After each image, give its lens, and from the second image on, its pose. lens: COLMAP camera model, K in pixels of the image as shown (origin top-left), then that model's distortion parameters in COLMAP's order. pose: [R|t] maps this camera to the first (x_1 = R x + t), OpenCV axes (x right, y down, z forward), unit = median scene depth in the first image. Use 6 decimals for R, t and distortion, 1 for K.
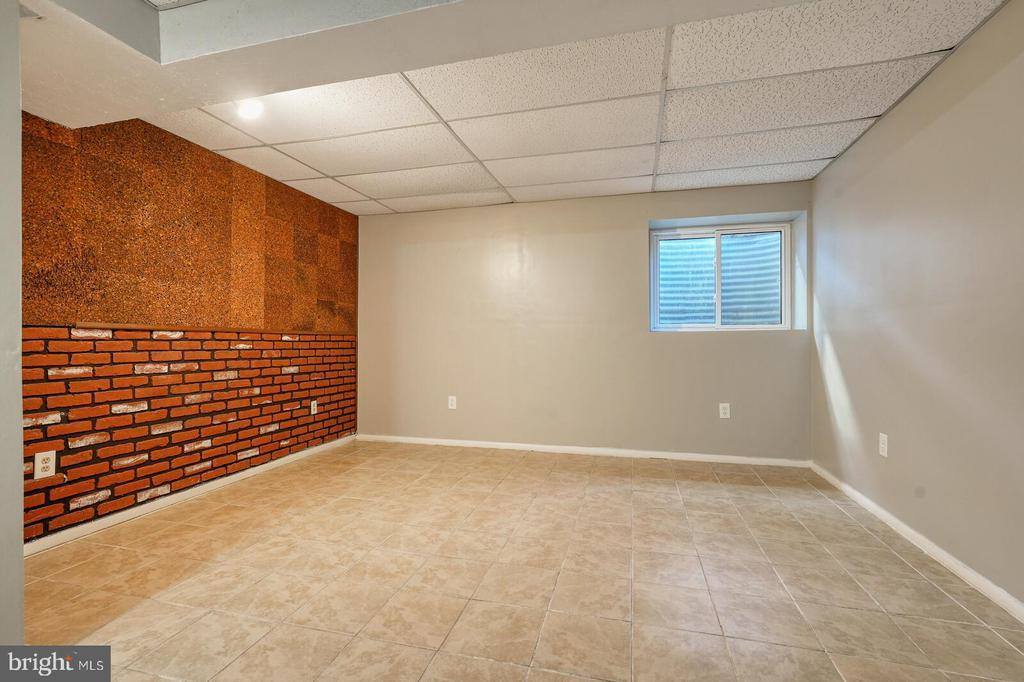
lens RADIAL K [[454.2, 0, 512.0], [0, 454.2, 341.0], [0, 0, 1]] dist [-0.013711, 0.007273]
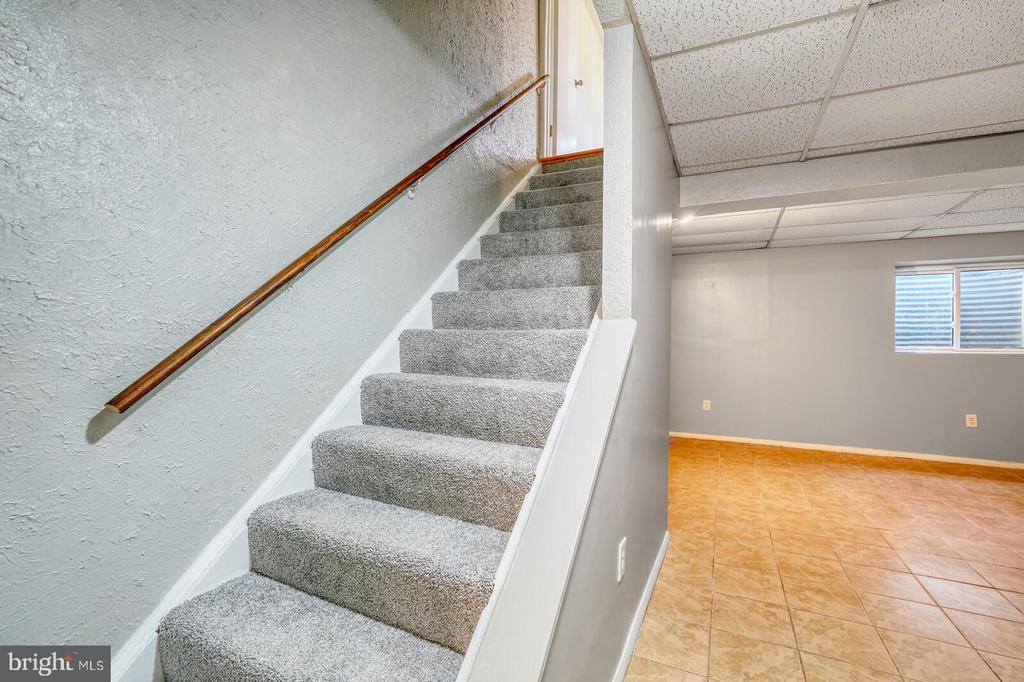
lens RADIAL K [[446.3, 0, 512.0], [0, 446.3, 341.0], [0, 0, 1]] dist [-0.001306, 0.000046]
pose [[0.982969, 0.009869, -0.183505, -0.646683], [-0.011076, 0.999923, -0.005557, -0.046544], [0.183436, 0.007495, 0.983003, -0.486104]]
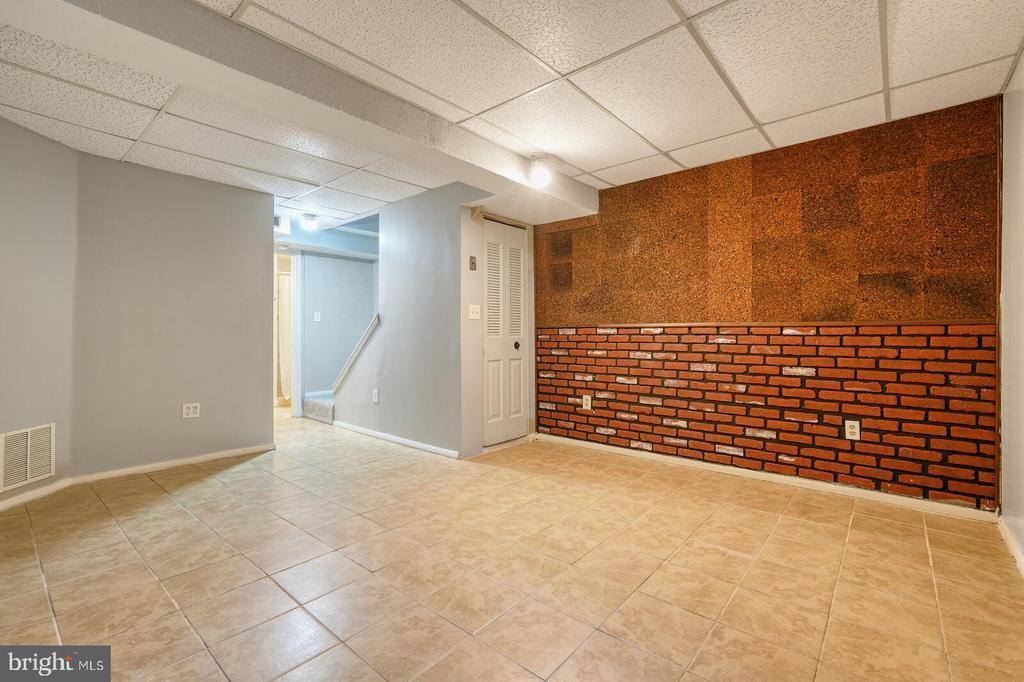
lens RADIAL K [[454.2, 0, 512.0], [0, 454.2, 341.0], [0, 0, 1]] dist [-0.013711, 0.007273]
pose [[-0.431505, 0.015390, -0.901979, 0.567439], [0.003713, 0.999876, 0.015284, -0.004582], [0.902103, 0.003246, -0.431509, 1.129309]]
